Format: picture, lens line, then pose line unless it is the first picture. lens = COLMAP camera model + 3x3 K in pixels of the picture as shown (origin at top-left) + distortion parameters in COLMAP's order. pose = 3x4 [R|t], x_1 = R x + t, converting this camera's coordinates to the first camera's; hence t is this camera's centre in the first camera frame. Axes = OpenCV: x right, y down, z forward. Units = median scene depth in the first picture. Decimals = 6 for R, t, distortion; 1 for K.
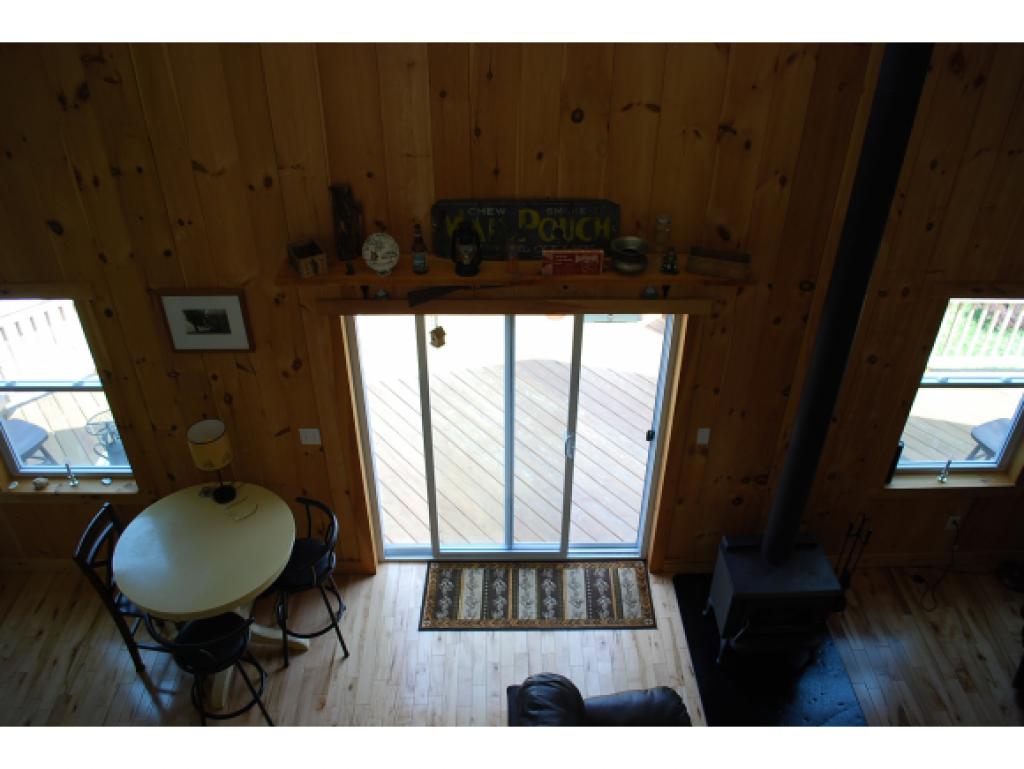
lens RADIAL K [[807.4, 0, 512.0], [0, 807.4, 384.5], [0, 0, 1]] dist [-0.069774, -0.006876]
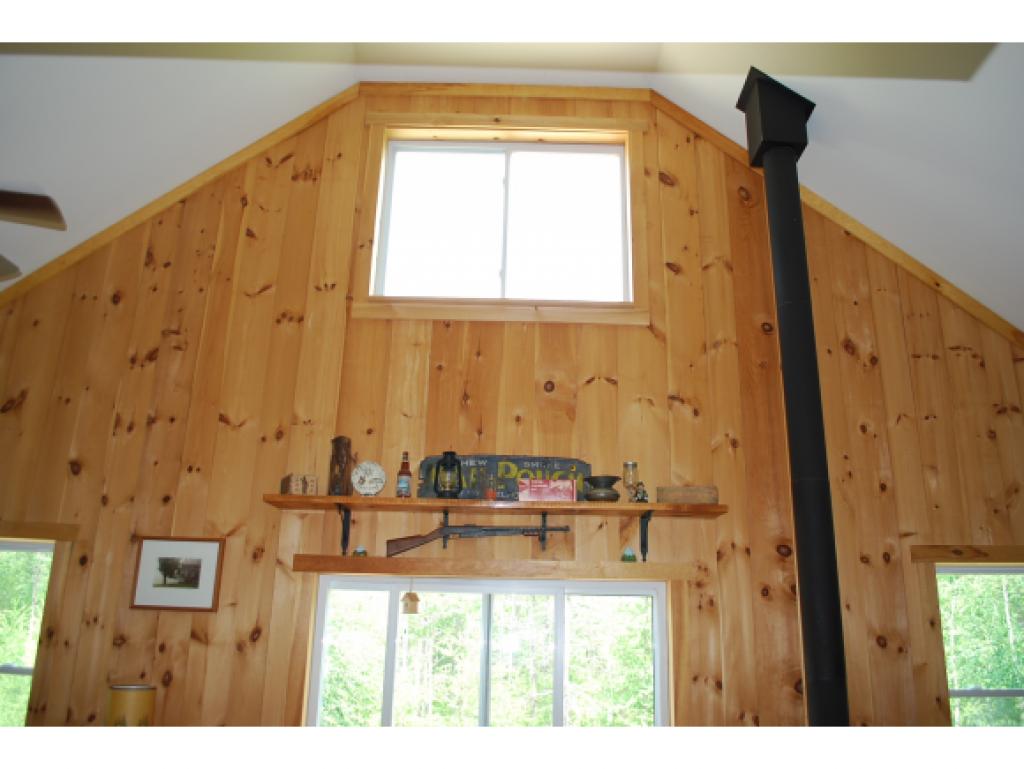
lens RADIAL K [[807.4, 0, 512.0], [0, 807.4, 384.5], [0, 0, 1]] dist [-0.069774, -0.006876]
pose [[0.999755, 0.015233, -0.016065, 0.042438], [-0.021982, 0.596914, -0.802004, 0.601709], [-0.002628, 0.802161, 0.597102, 0.251787]]
